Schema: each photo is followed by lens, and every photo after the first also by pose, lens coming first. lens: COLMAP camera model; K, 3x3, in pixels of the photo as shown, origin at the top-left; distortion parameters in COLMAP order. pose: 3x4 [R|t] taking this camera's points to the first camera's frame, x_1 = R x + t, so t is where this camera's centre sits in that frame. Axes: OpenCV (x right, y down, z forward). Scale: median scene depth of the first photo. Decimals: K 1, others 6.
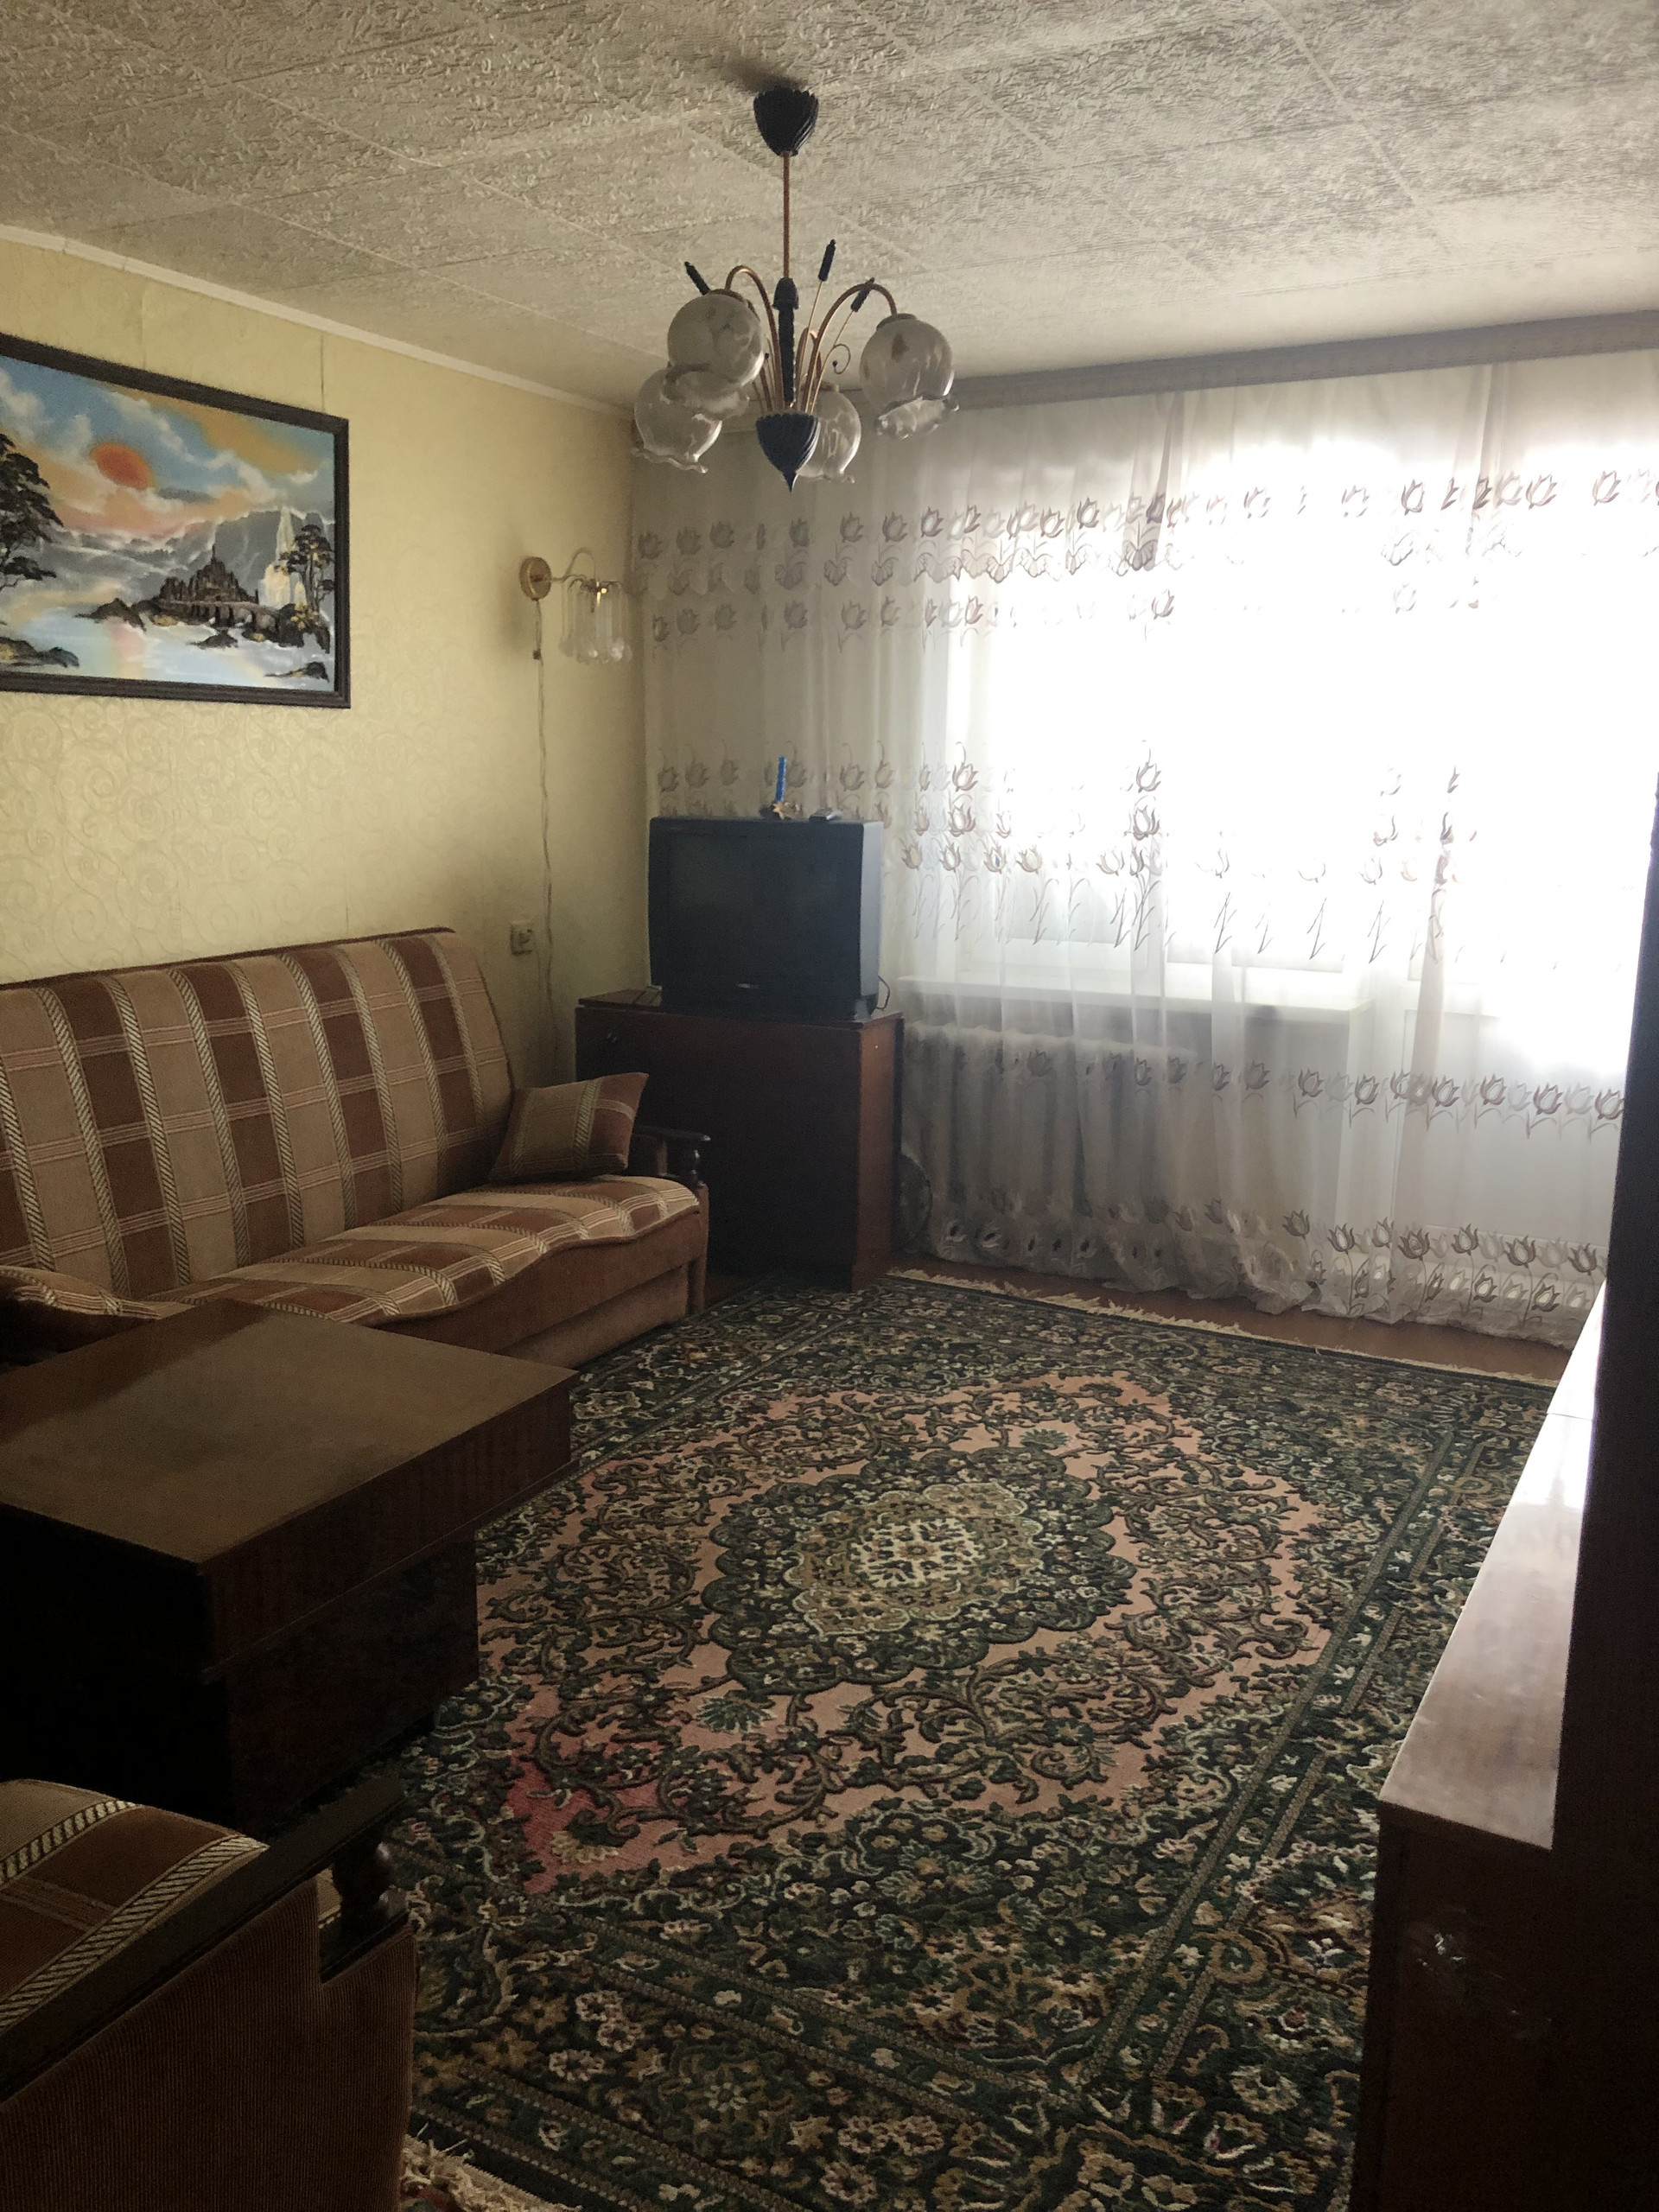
lens RADIAL K [[1801.4, 0, 821.0], [0, 1801.4, 1104.1], [0, 0, 1]] dist [0.016139, -0.013521]
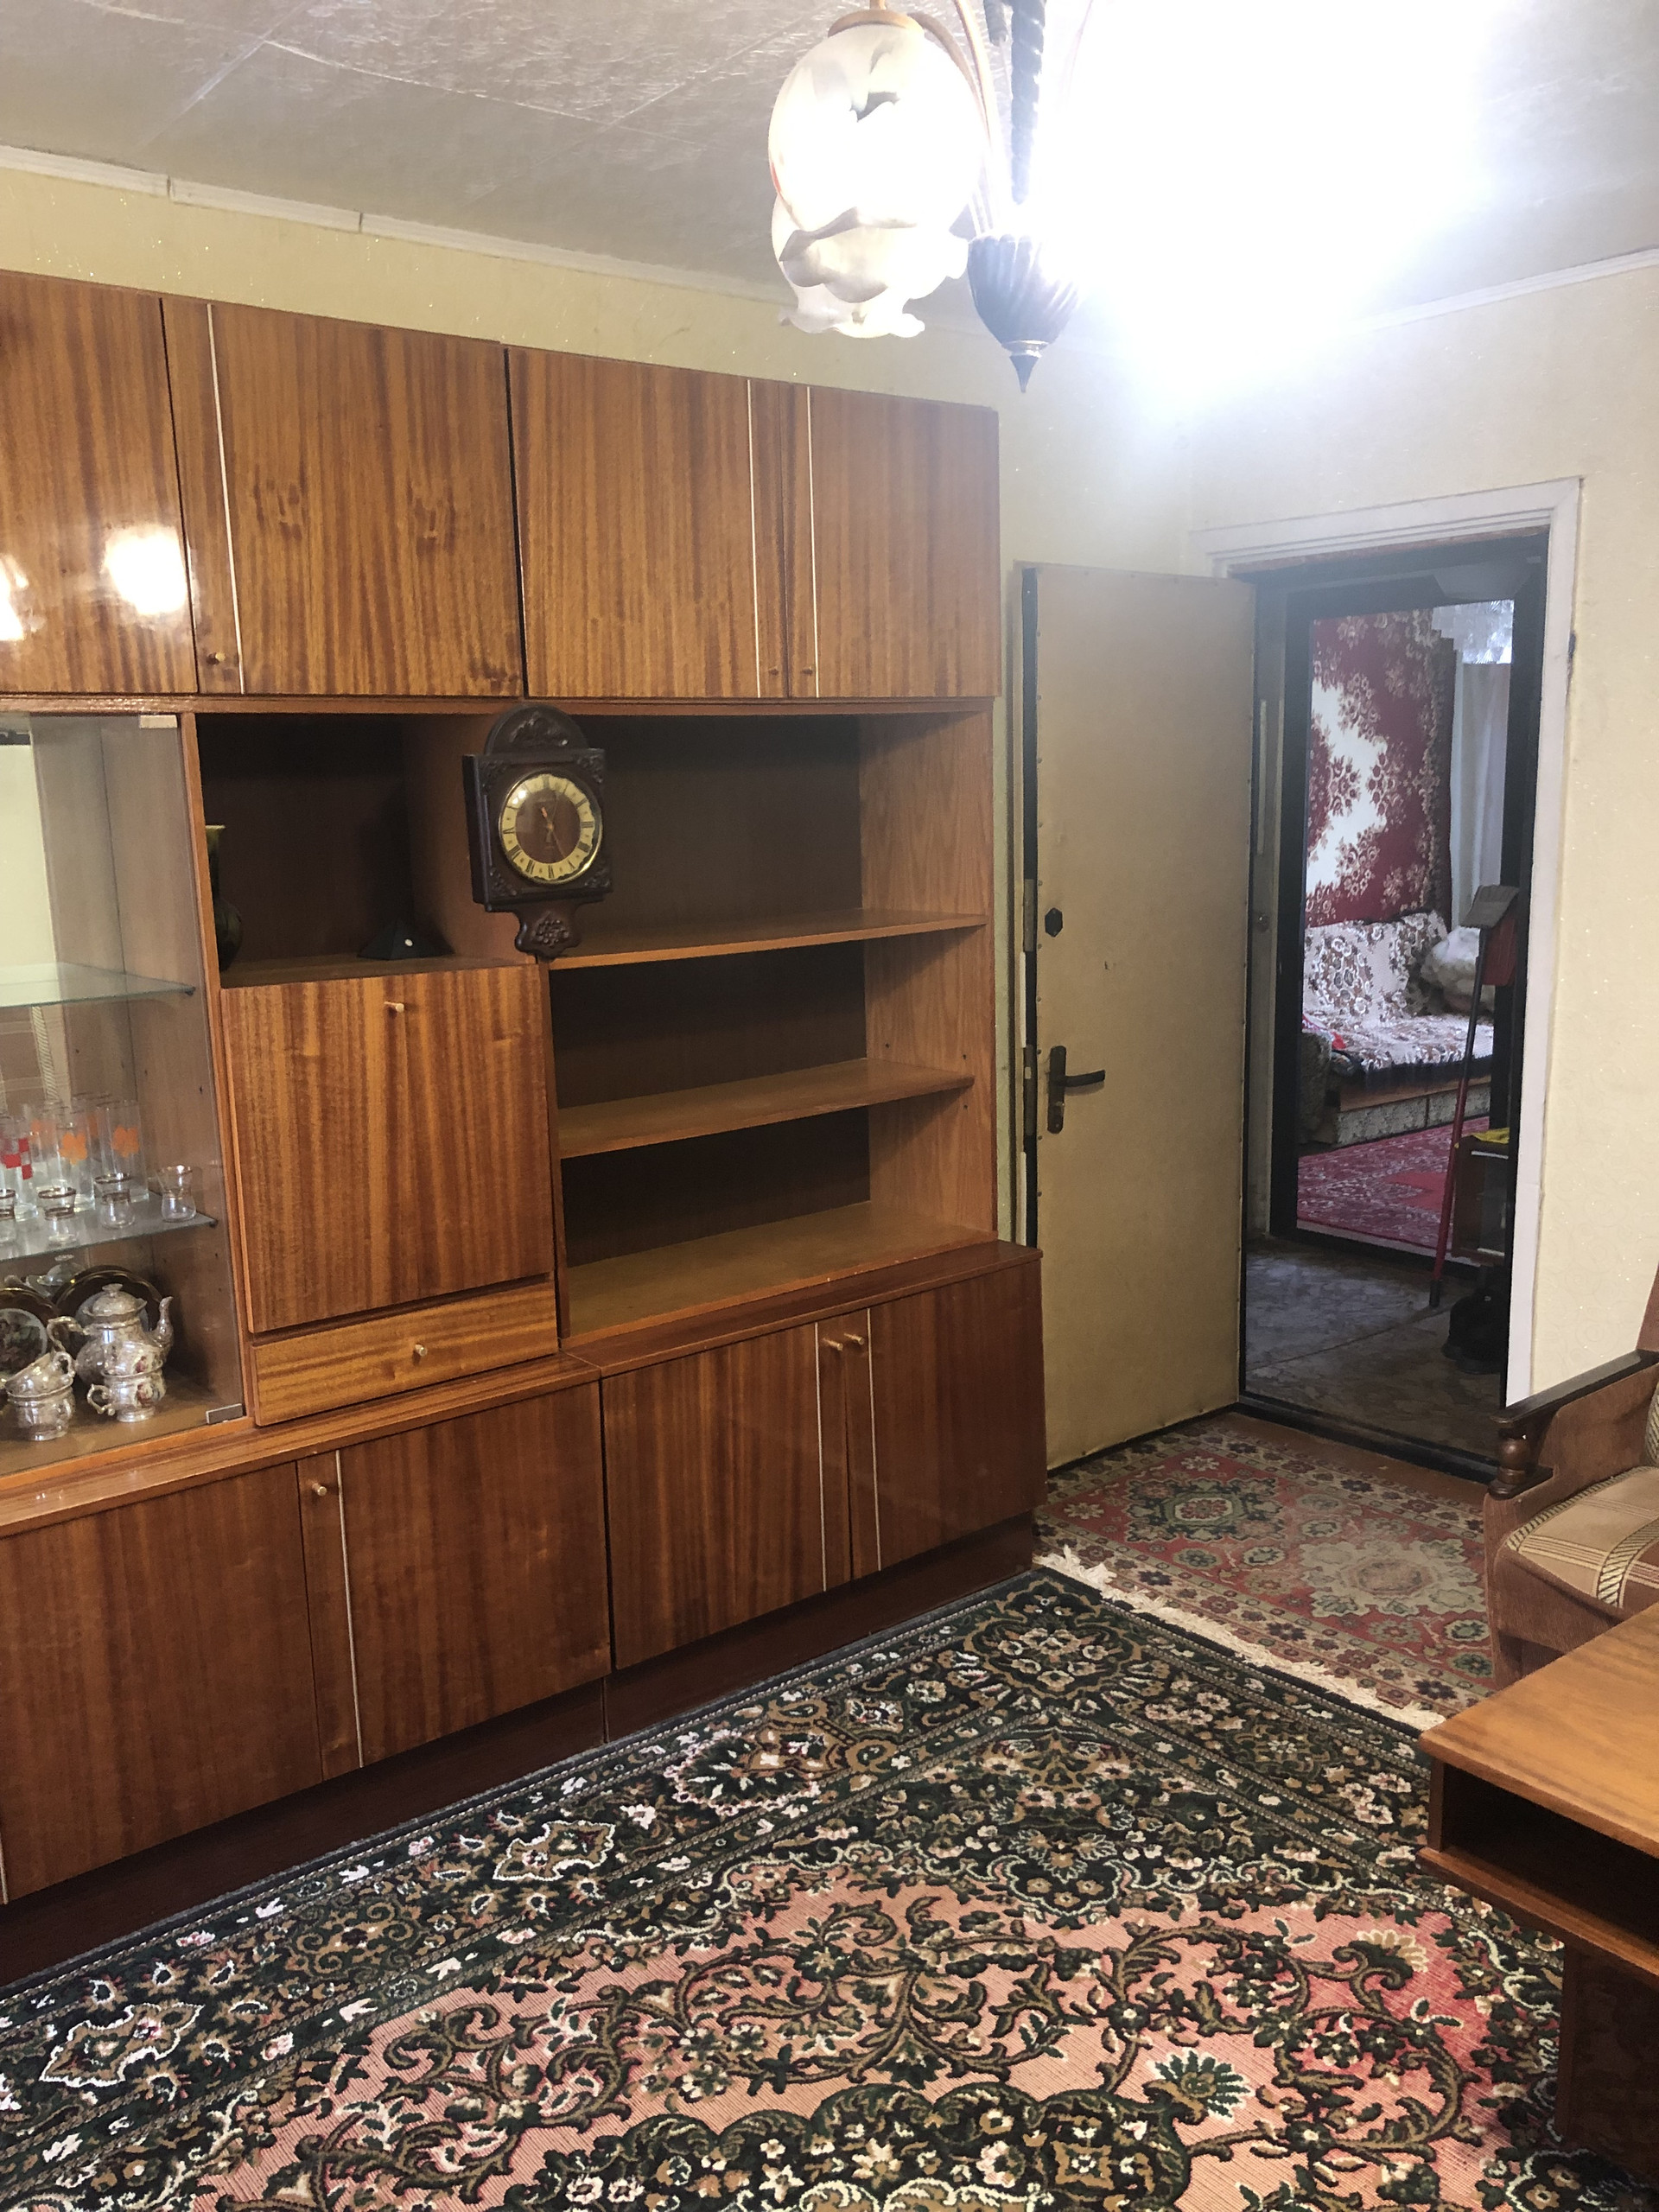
lens RADIAL K [[1801.4, 0, 810.7], [0, 1801.4, 1108.9], [0, 0, 1]] dist [0.016139, -0.013521]
pose [[-0.917632, -0.051162, 0.394125, -0.191231], [0.098782, 0.931198, 0.350873, -0.366048], [-0.384960, 0.360904, -0.849443, 1.670690]]
